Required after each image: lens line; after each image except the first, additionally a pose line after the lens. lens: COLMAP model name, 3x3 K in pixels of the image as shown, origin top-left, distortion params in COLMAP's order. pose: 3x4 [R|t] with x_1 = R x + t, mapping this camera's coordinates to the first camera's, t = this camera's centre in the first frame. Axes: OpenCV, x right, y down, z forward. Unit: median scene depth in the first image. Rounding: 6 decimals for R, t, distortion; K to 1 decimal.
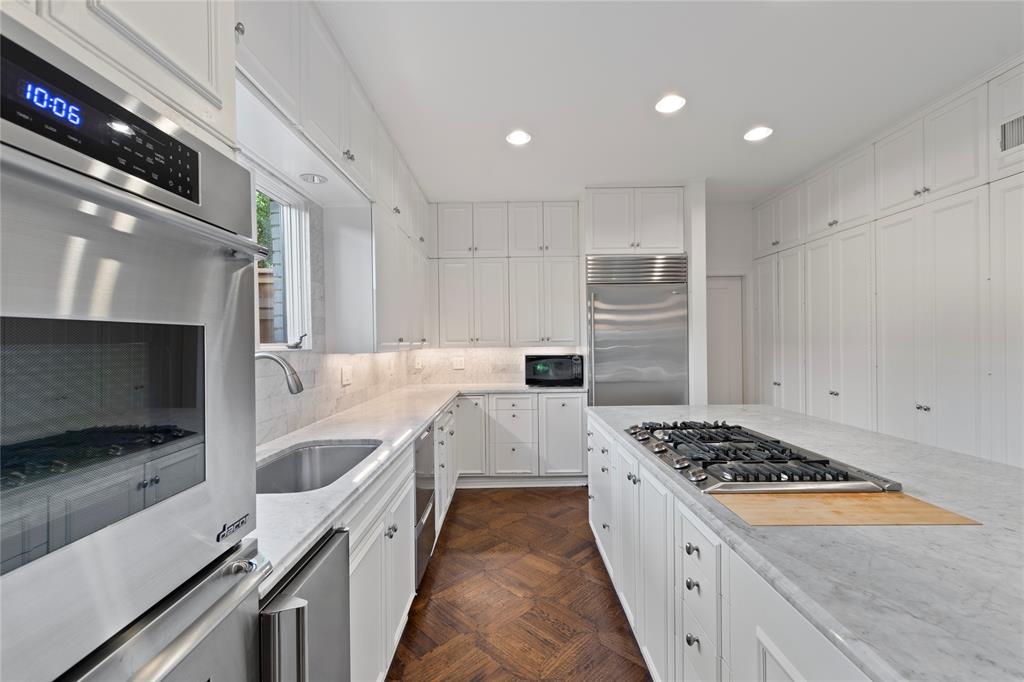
lens RADIAL K [[448.5, 0, 510.7], [0, 448.5, 342.5], [0, 0, 1]] dist [0.003174, -0.000770]
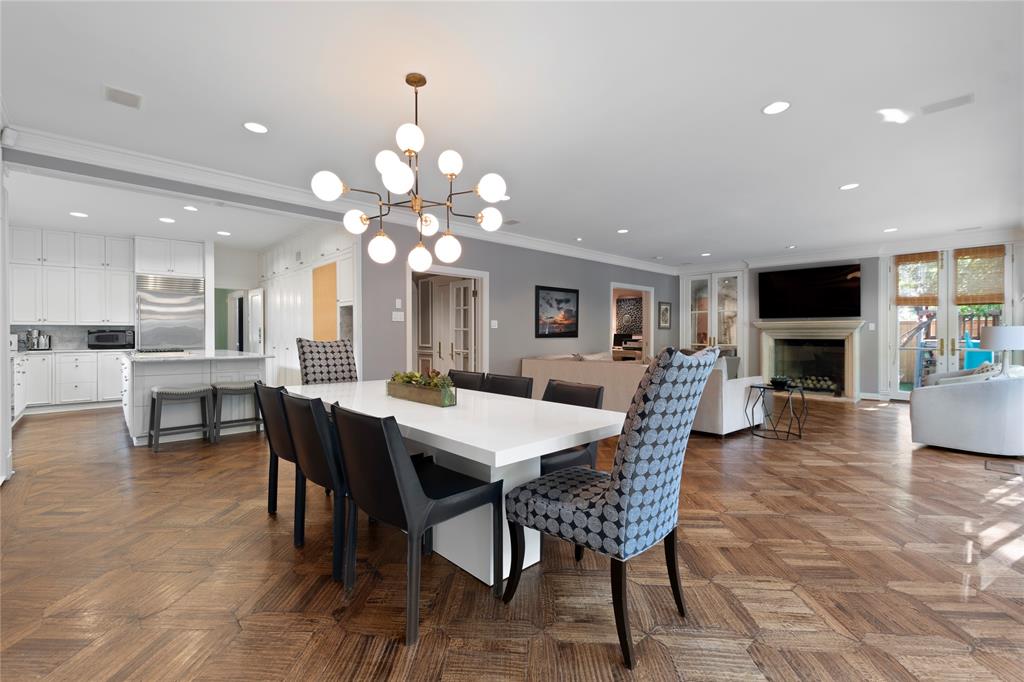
lens RADIAL K [[448.5, 0, 508.9], [0, 448.5, 334.2], [0, 0, 1]] dist [0.003174, -0.000770]
pose [[0.740934, 0.008789, 0.671520, 0.079167], [-0.004053, 0.999955, -0.008615, 0.059219], [-0.671566, 0.003662, 0.740936, -1.416016]]
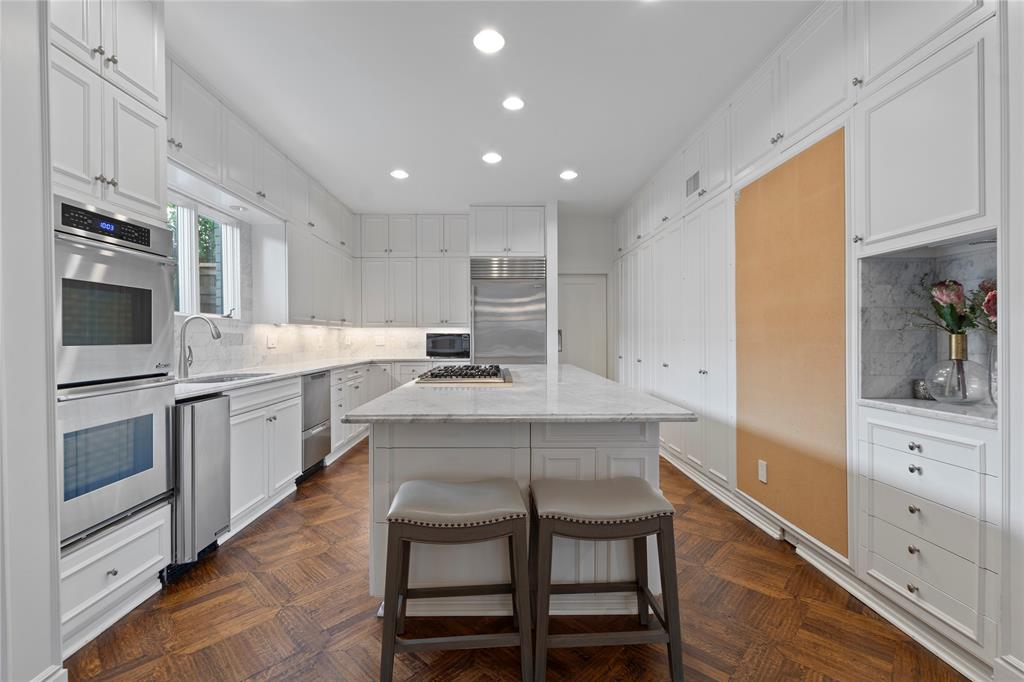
lens RADIAL K [[448.5, 0, 511.5], [0, 448.5, 336.7], [0, 0, 1]] dist [0.003174, -0.000770]
pose [[0.999483, 0.007950, 0.031168, 0.279039], [-0.007881, 0.999966, -0.002328, 0.046186], [-0.031185, 0.002081, 0.999511, -0.354331]]
